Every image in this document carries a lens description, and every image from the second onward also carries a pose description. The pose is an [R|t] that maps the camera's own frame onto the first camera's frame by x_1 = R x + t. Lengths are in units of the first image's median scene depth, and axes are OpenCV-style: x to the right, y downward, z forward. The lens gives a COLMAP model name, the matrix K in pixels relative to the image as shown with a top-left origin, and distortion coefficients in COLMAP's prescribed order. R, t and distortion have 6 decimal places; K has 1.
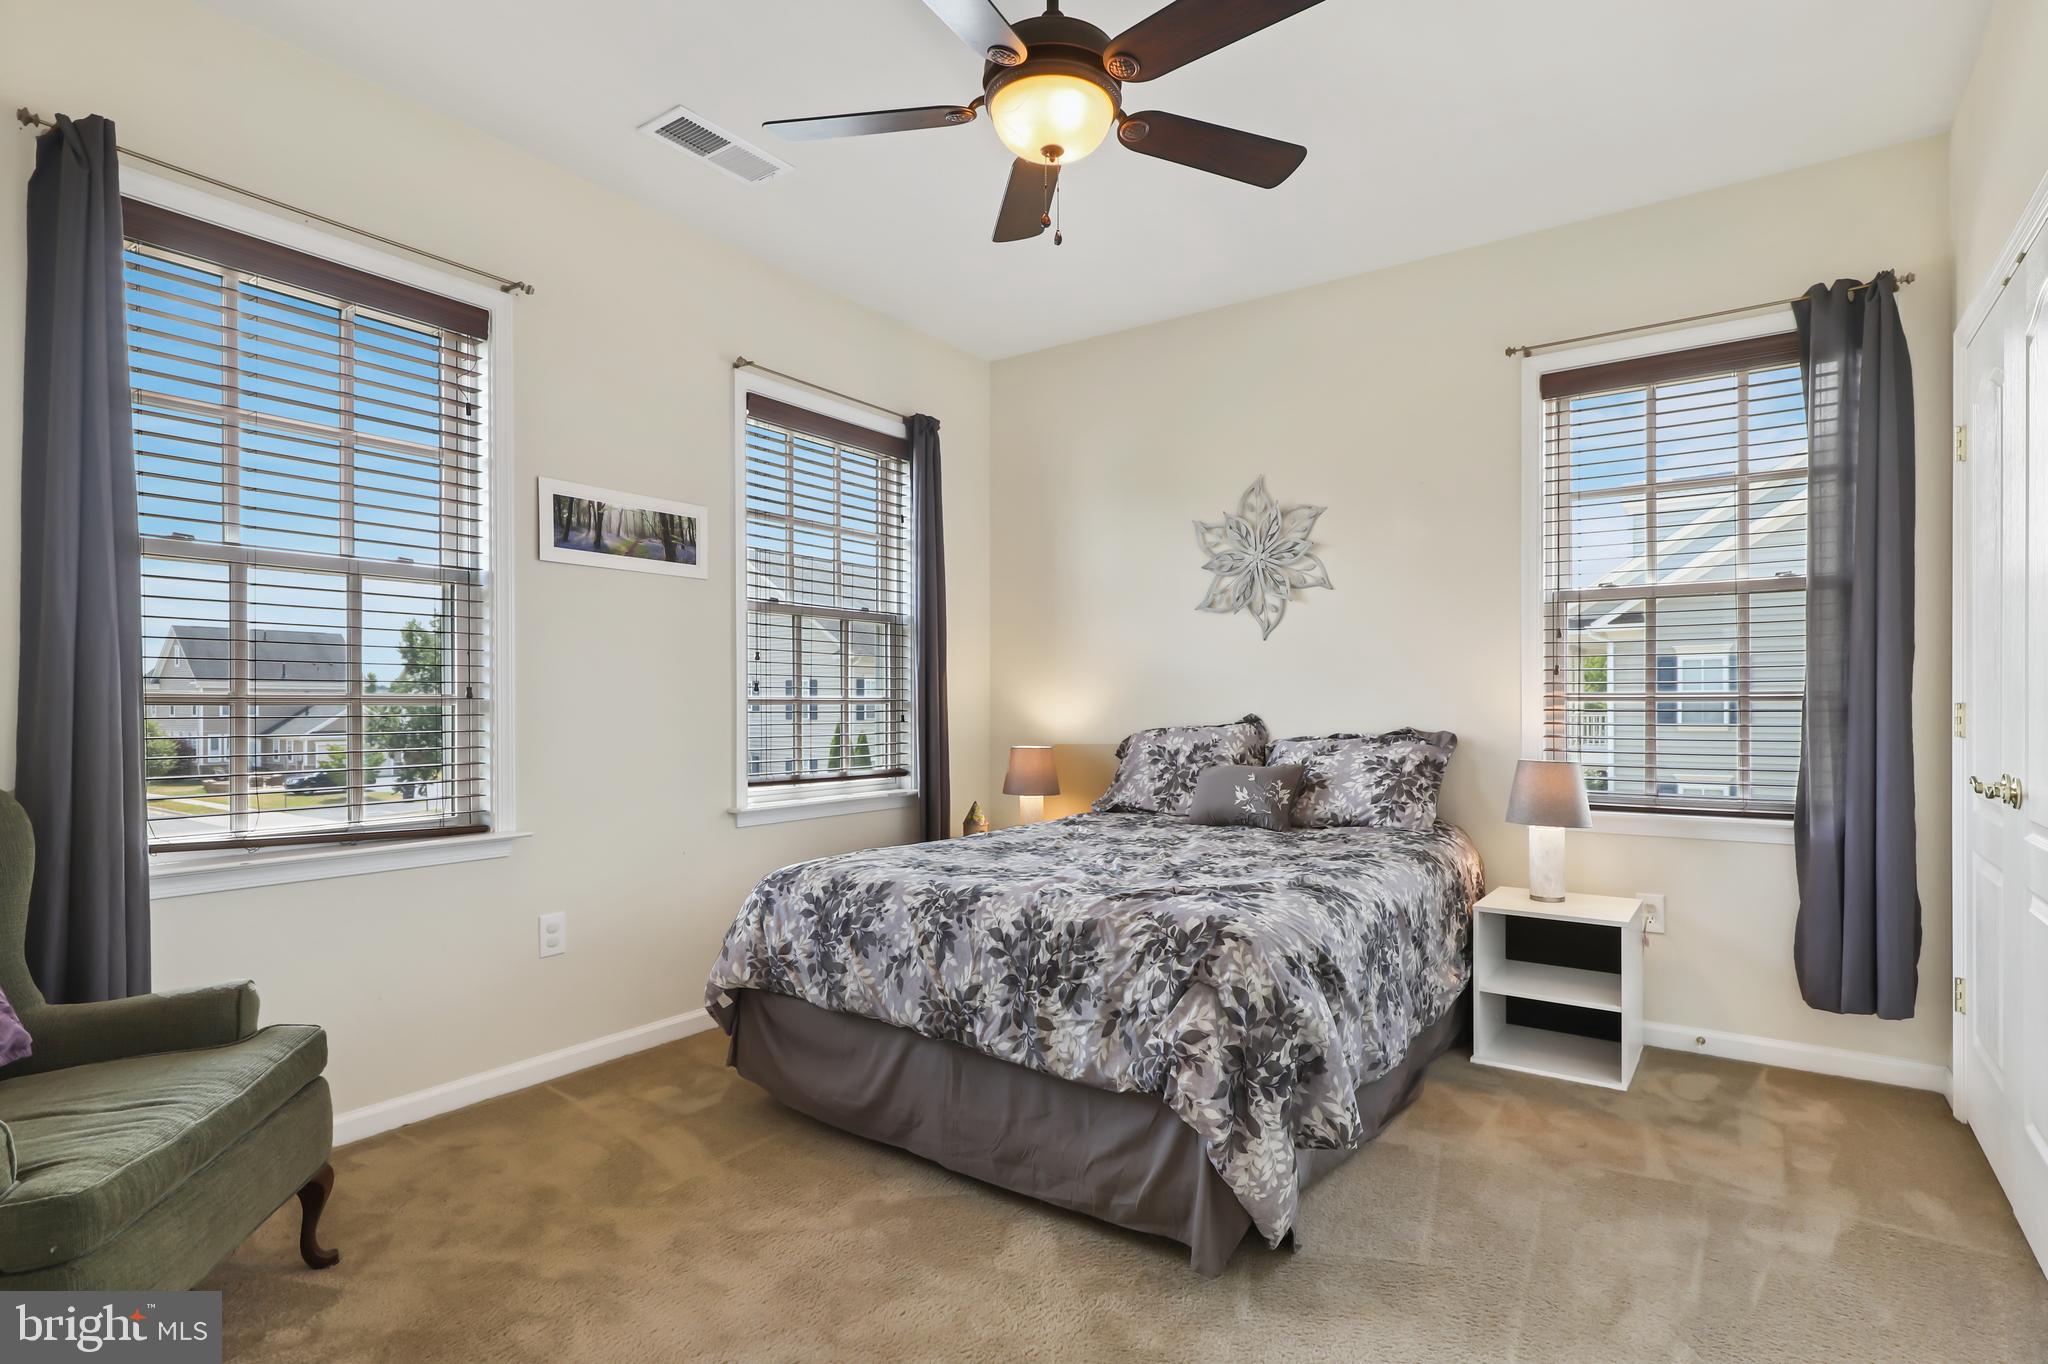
lens RADIAL K [[1049.0, 0, 1075.6], [0, 1049.0, 684.9], [0, 0, 1]] dist [0.005371, -0.000895]
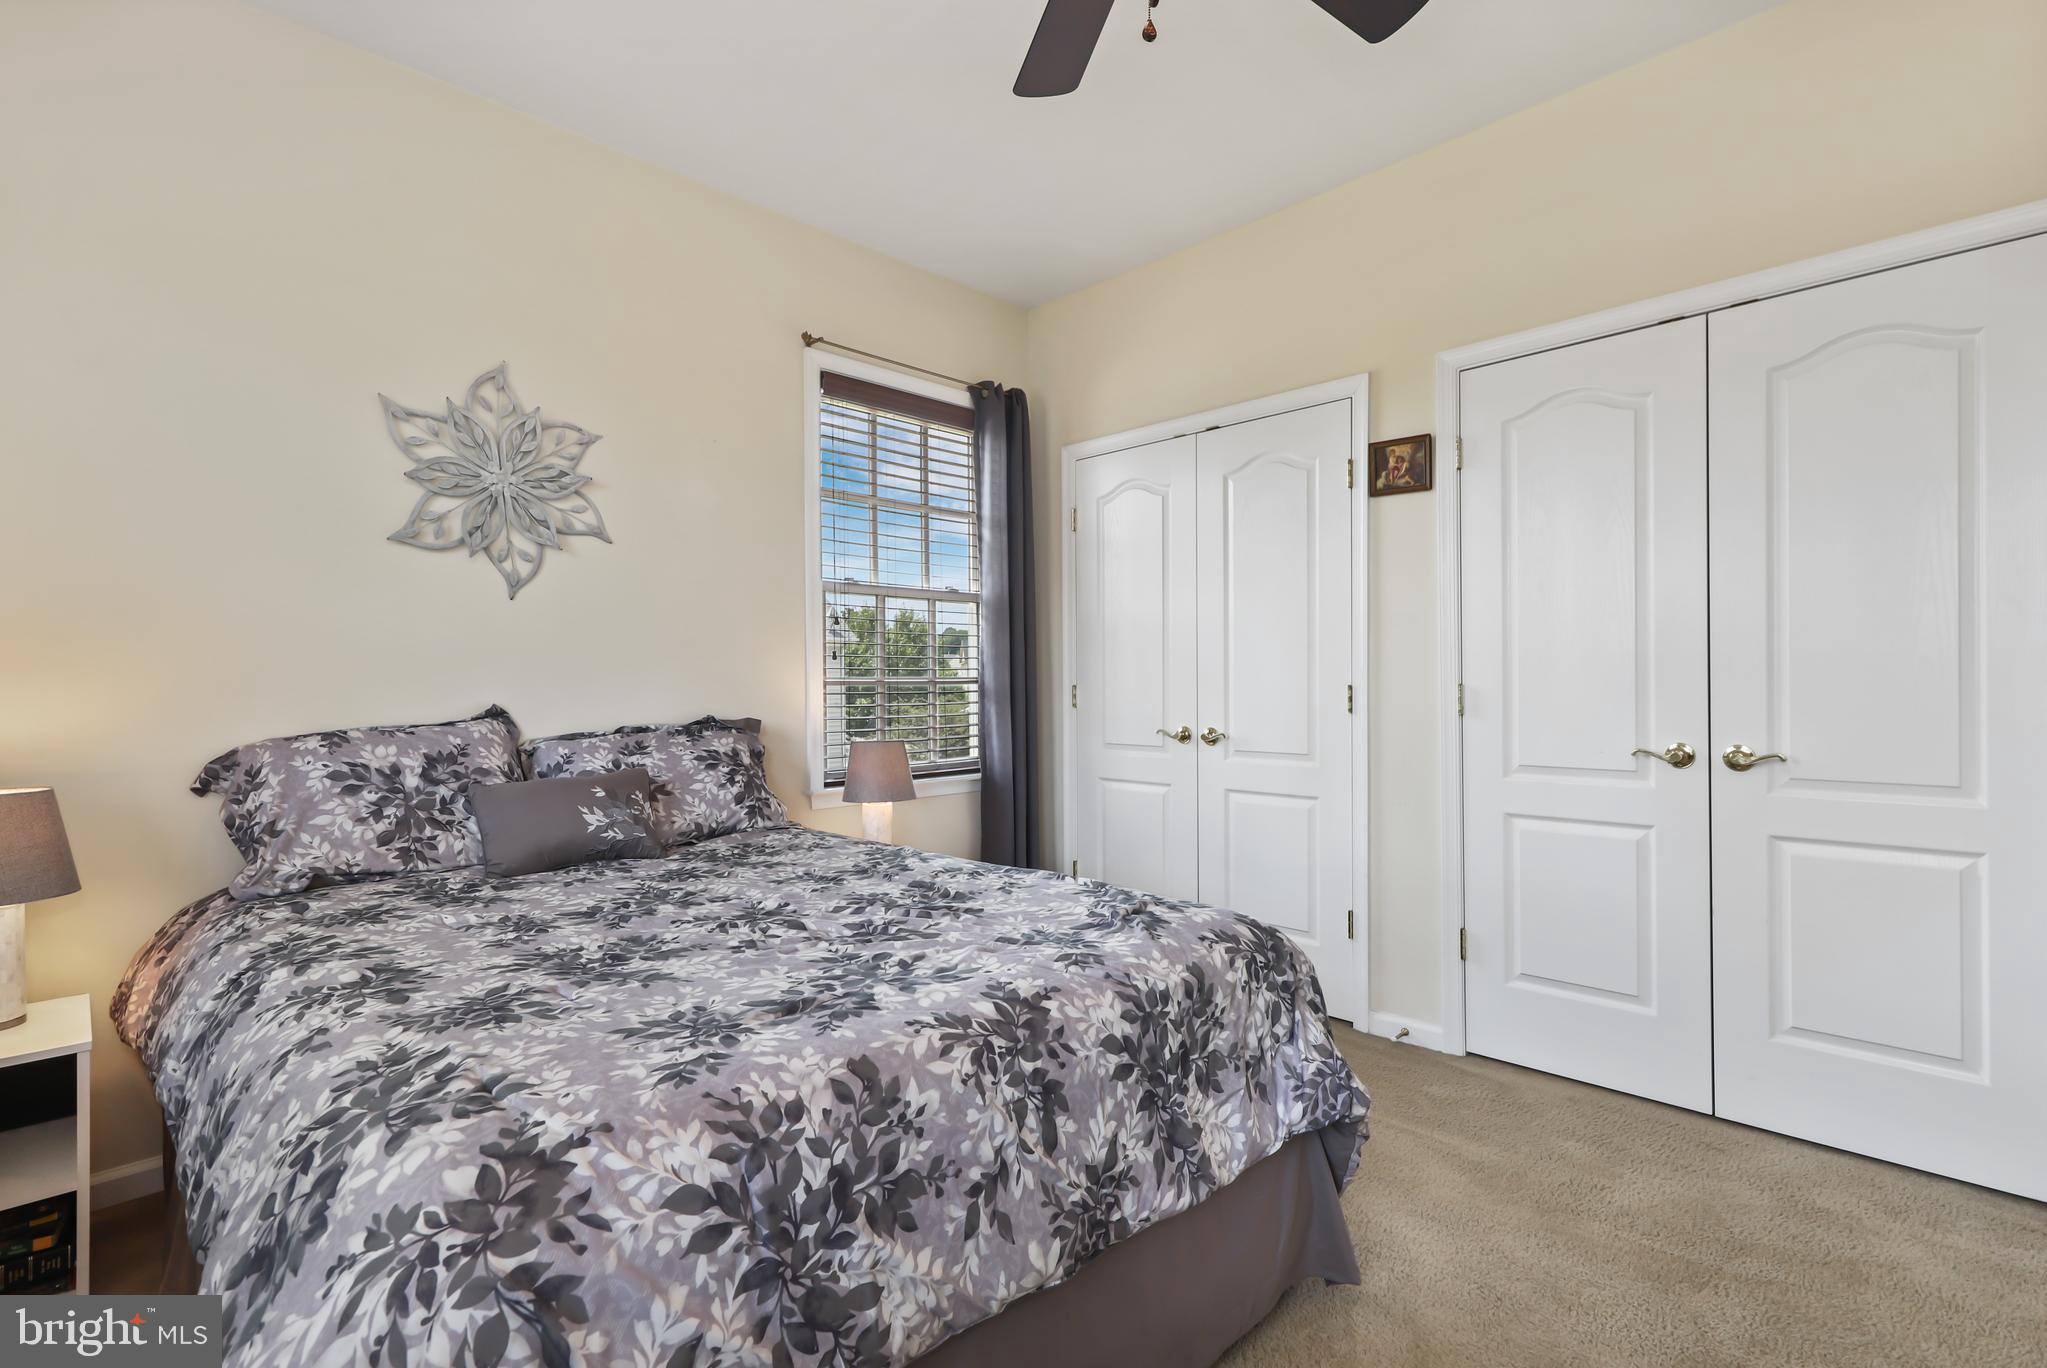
lens RADIAL K [[936.3, 0, 1026.2], [0, 936.3, 688.9], [0, 0, 1]] dist [0.008426, -0.003386]
pose [[0.204370, -0.002724, 0.978890, -0.427558], [-0.008204, 0.999956, 0.004495, 0.013434], [-0.978859, -0.008949, 0.204338, 0.624966]]
